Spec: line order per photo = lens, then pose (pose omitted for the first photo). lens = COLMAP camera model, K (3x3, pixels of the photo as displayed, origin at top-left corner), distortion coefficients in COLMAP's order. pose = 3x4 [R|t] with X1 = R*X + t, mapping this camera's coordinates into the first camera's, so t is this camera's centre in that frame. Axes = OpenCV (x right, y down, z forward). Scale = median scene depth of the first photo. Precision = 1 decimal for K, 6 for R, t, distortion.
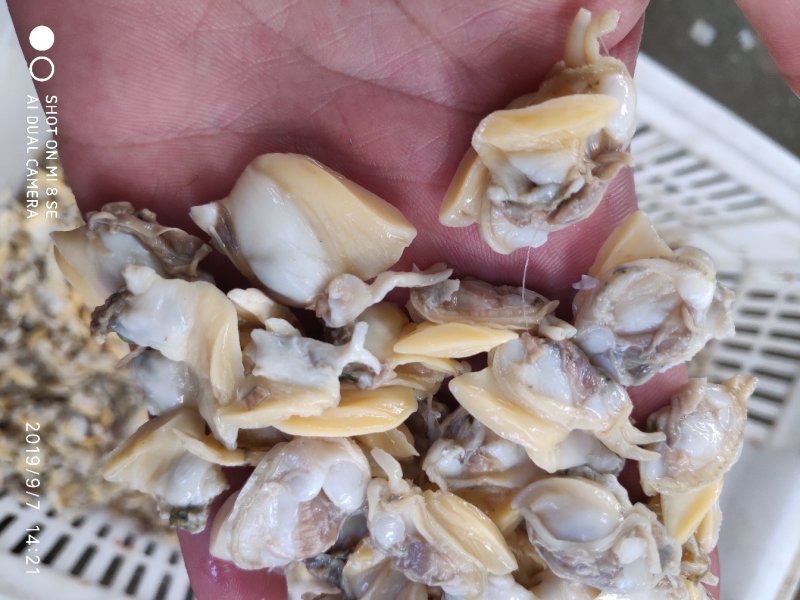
lens RADIAL K [[587.0, 0, 410.6], [0, 587.0, 298.5], [0, 0, 1]] dist [0.003765, -0.085067]
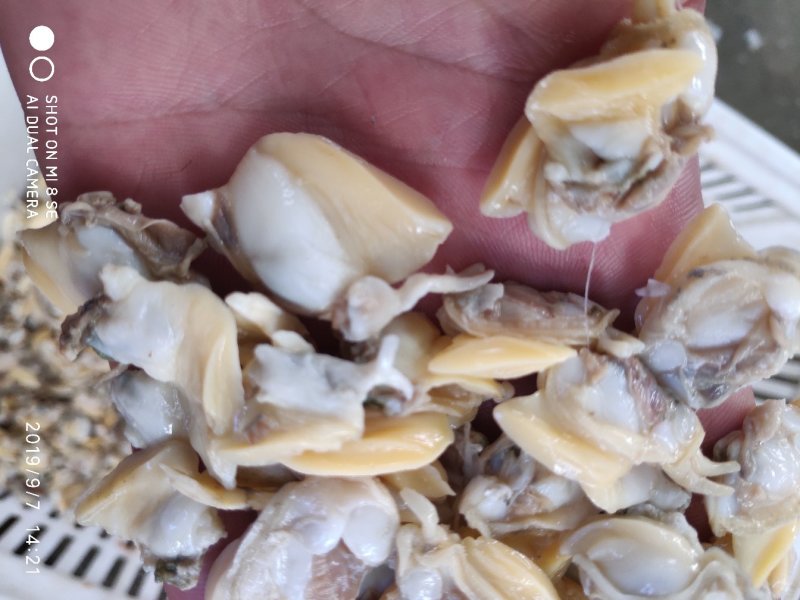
lens RADIAL K [[574.5, 0, 404.0], [0, 574.5, 303.8], [0, 0, 1]] dist [0.011956, -0.083129]
pose [[0.999935, 0.002904, -0.011064, -0.049868], [-0.002821, 0.999968, 0.007525, -0.009197], [0.011085, -0.007493, 0.999910, 0.182775]]
